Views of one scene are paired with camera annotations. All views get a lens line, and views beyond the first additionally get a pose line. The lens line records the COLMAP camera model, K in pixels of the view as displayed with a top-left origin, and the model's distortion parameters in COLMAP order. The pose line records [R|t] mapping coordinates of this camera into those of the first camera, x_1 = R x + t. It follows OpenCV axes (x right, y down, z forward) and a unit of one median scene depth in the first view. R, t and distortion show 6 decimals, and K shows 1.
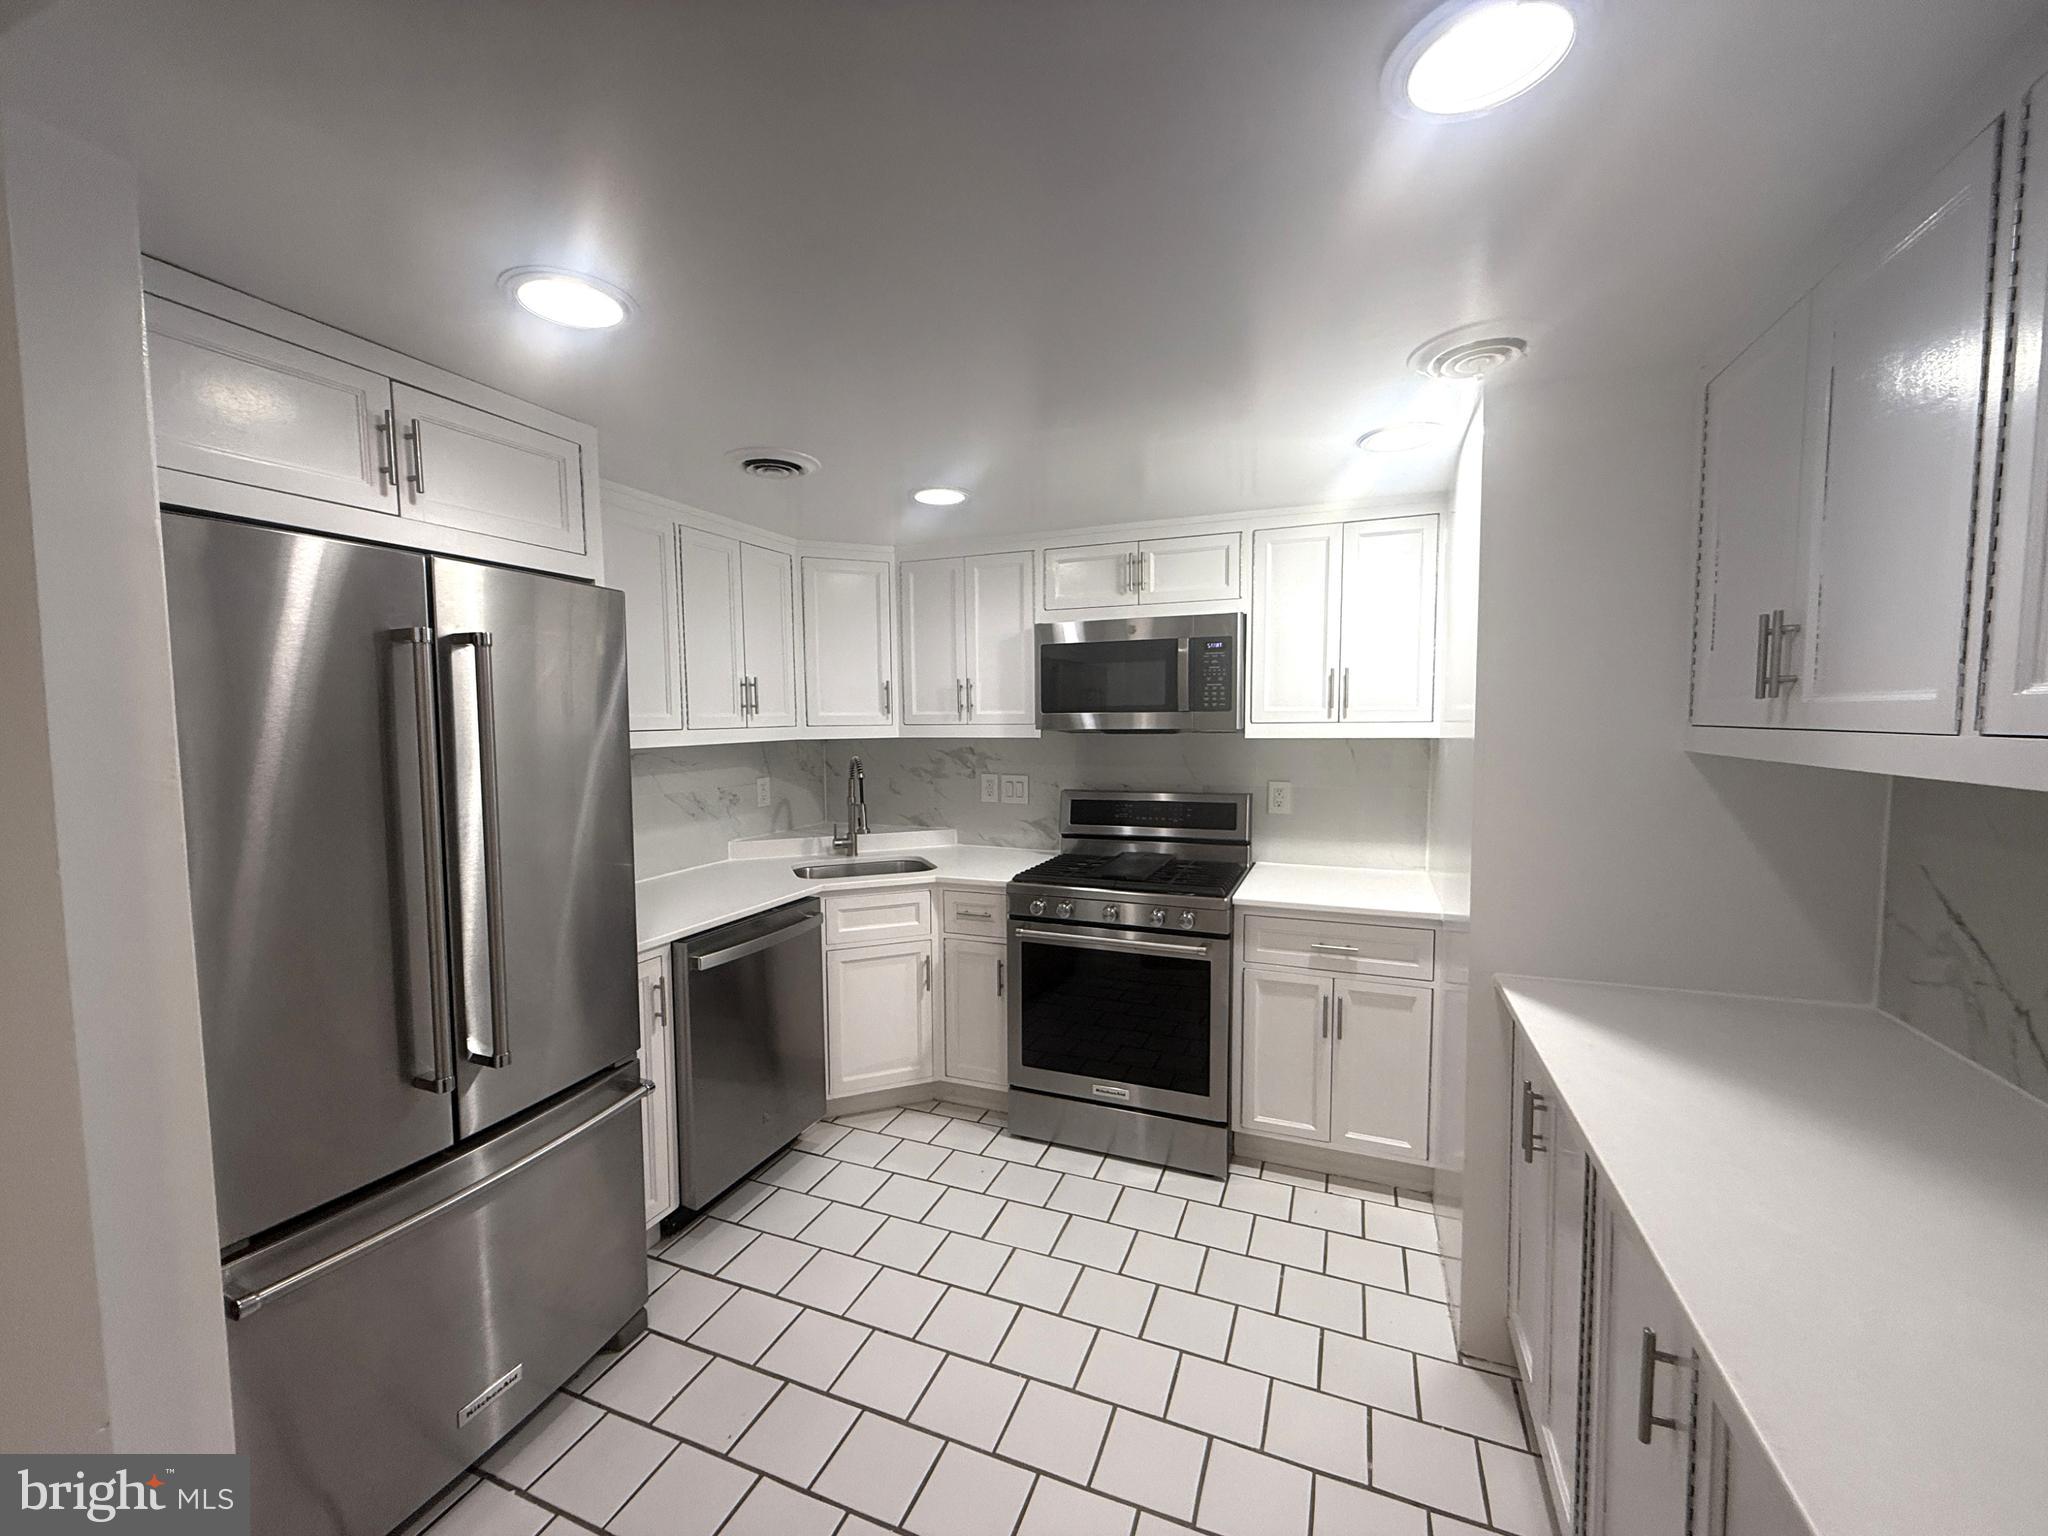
lens RADIAL K [[810.5, 0, 1023.5], [0, 810.5, 776.3], [0, 0, 1]] dist [0.002188, -0.000914]
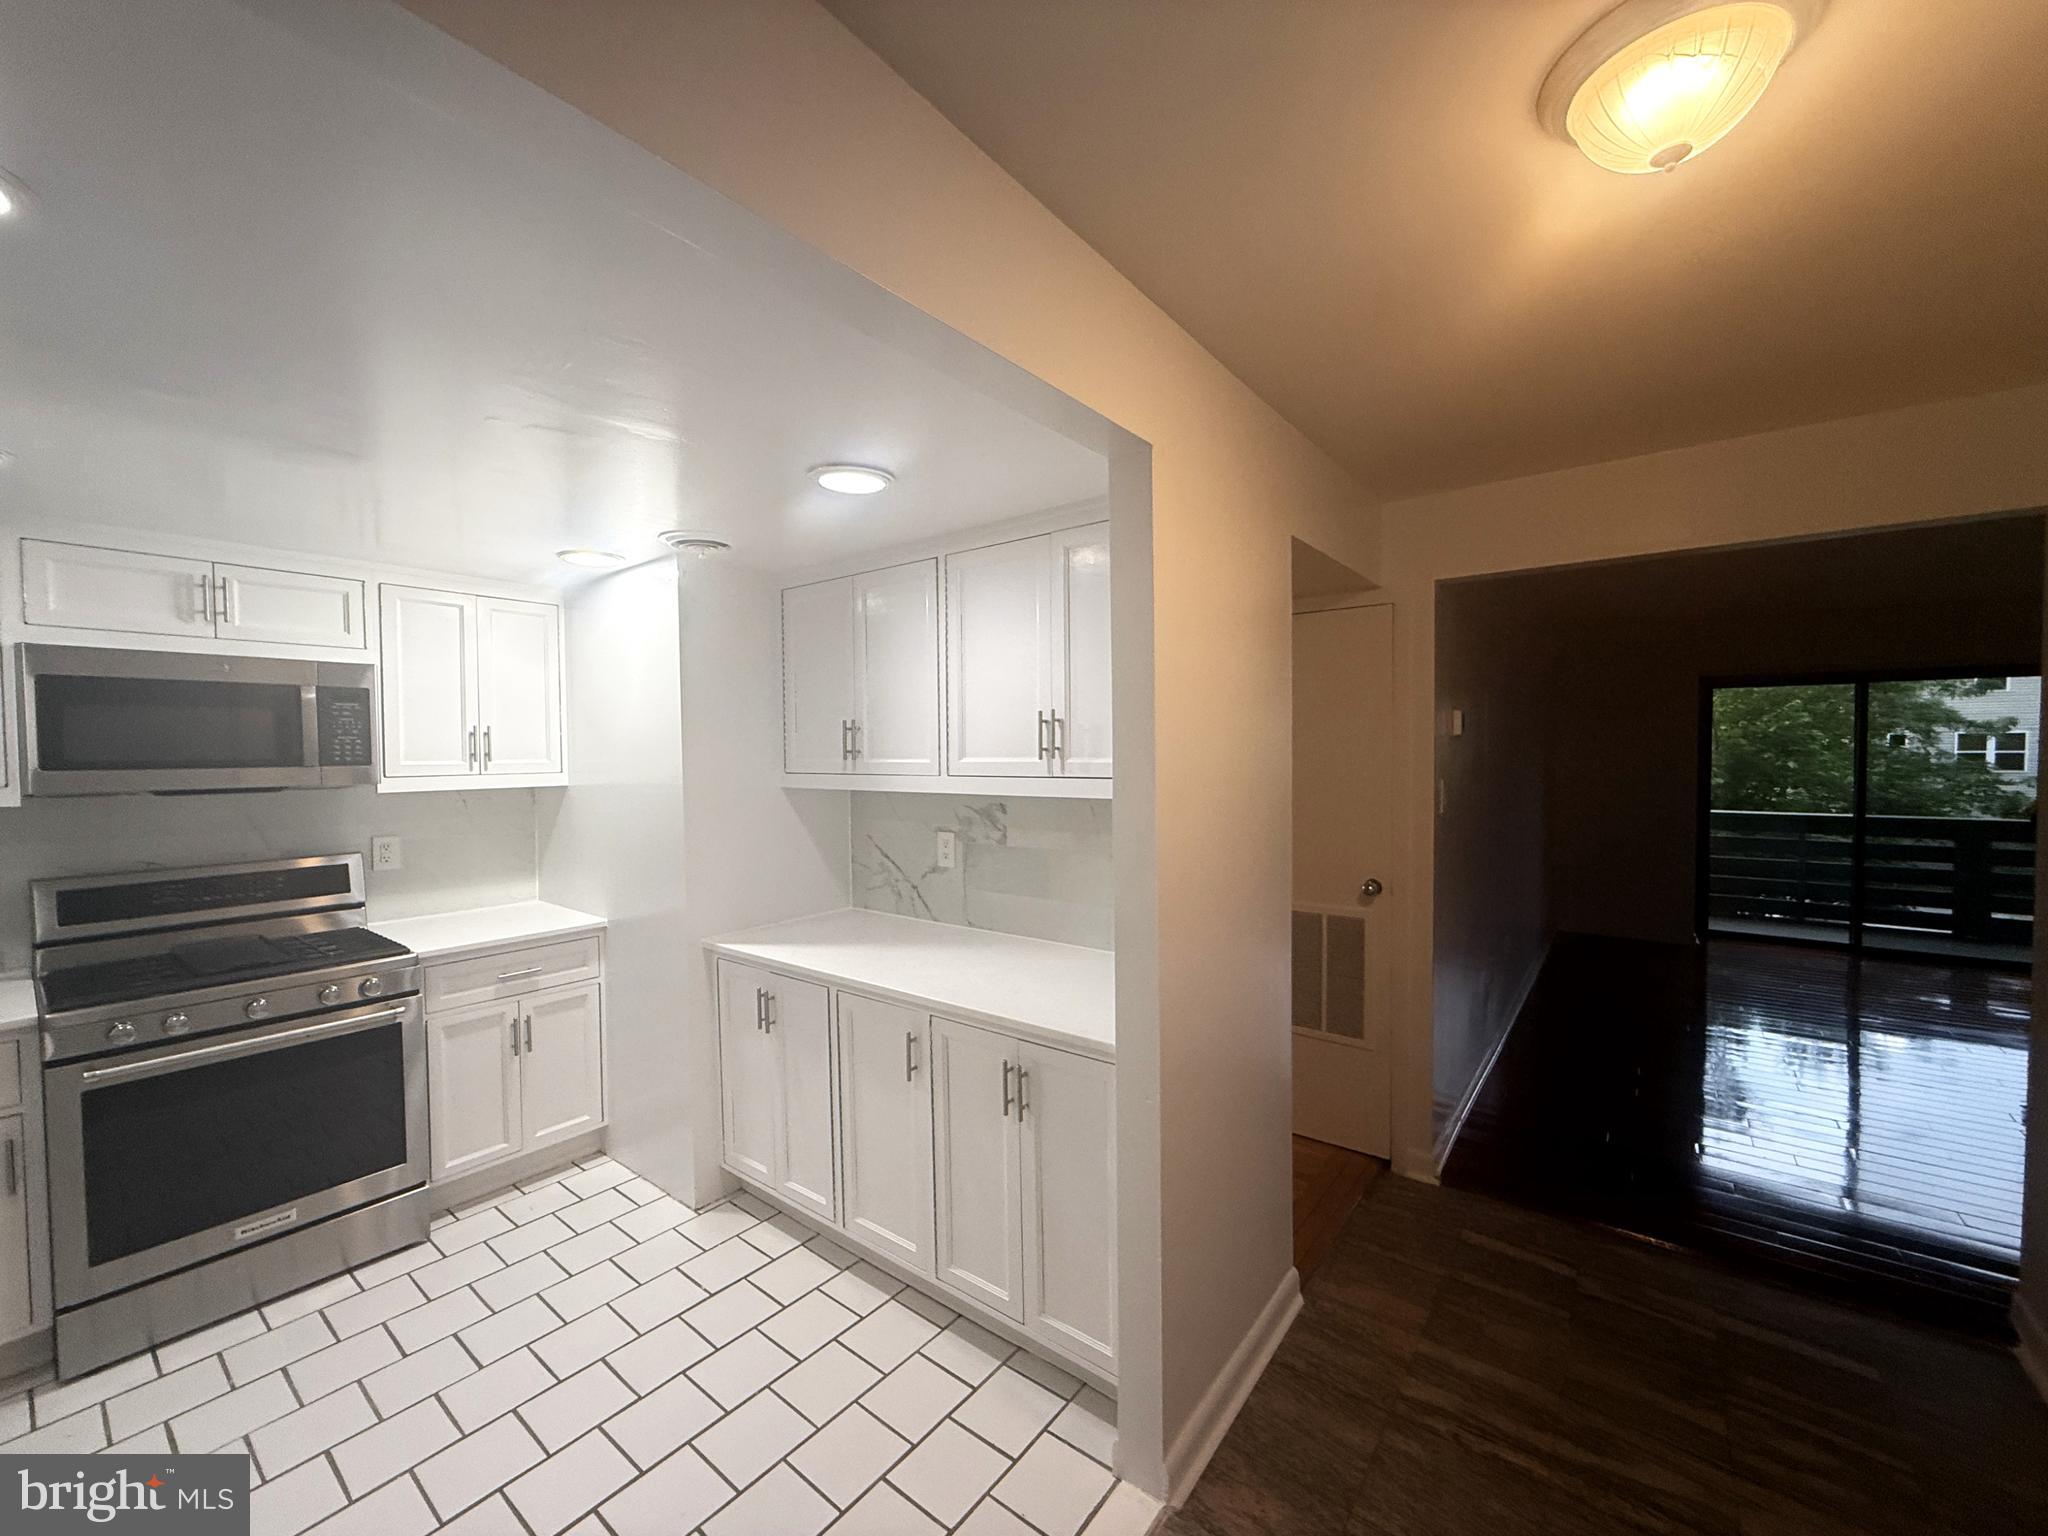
lens RADIAL K [[810.5, 0, 1020.1], [0, 810.5, 775.3], [0, 0, 1]] dist [0.002188, -0.000914]
pose [[0.281249, -0.024795, 0.959314, -0.499518], [0.075806, 0.997116, 0.003547, -0.015073], [-0.956636, 0.071724, 0.282318, -0.009188]]
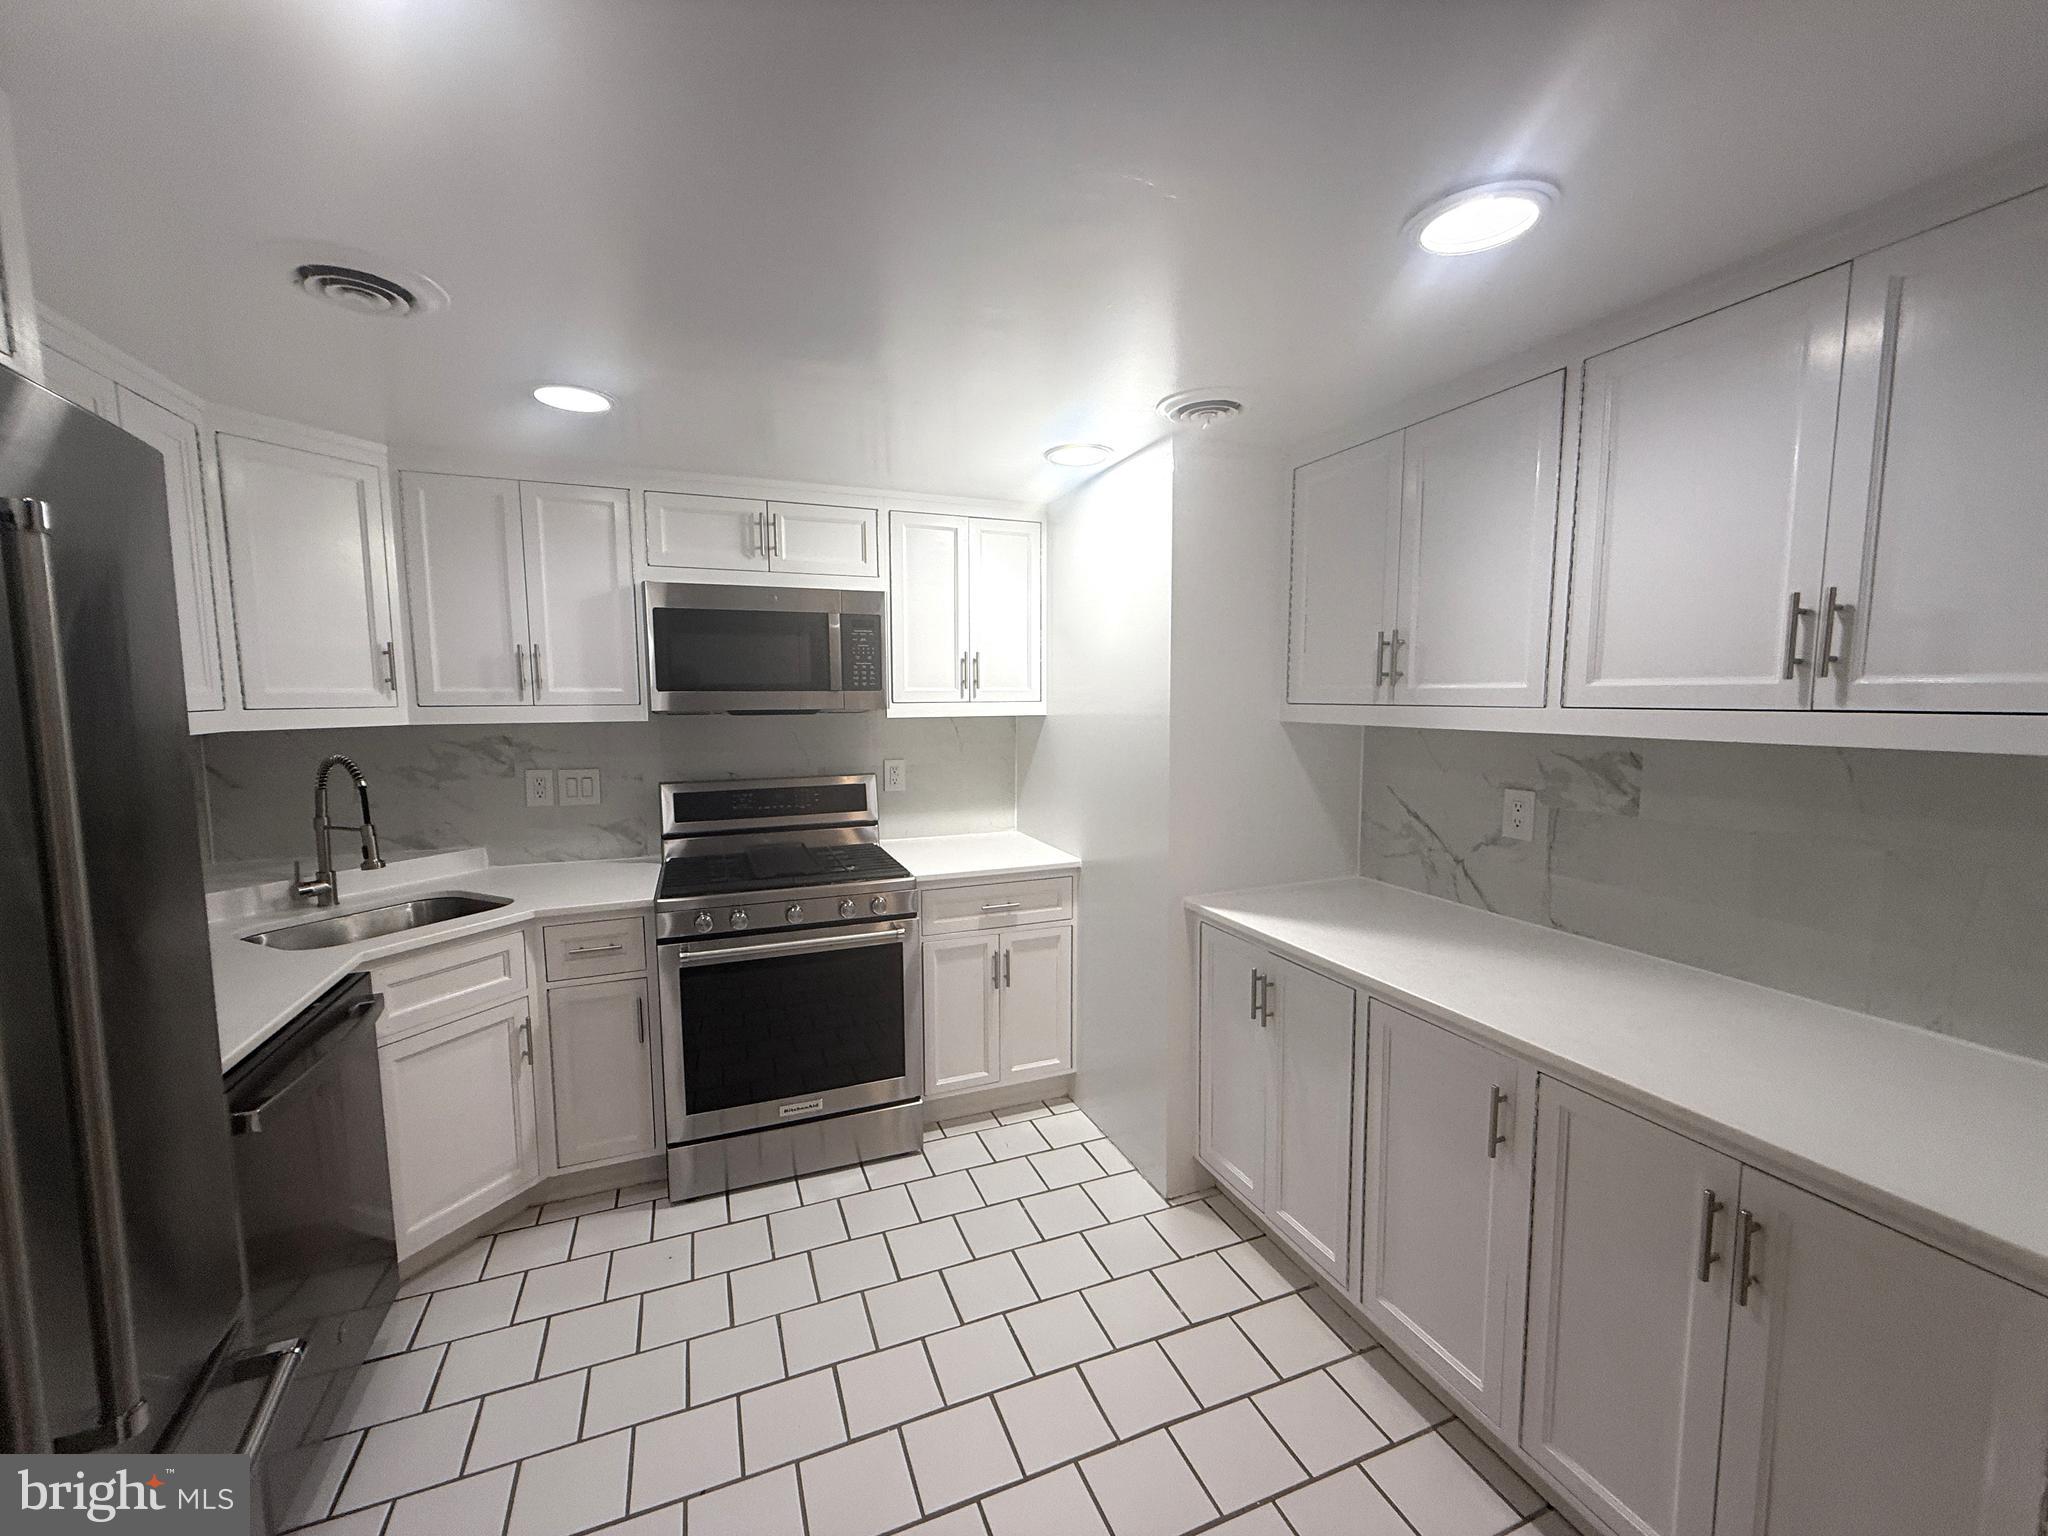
lens RADIAL K [[810.5, 0, 1024.1], [0, 810.5, 776.7], [0, 0, 1]] dist [0.002188, -0.000914]
pose [[0.721067, -0.065669, 0.689747, -0.342713], [0.048183, 0.997841, 0.044631, -0.012357], [-0.691188, 0.001052, 0.722674, 0.179319]]
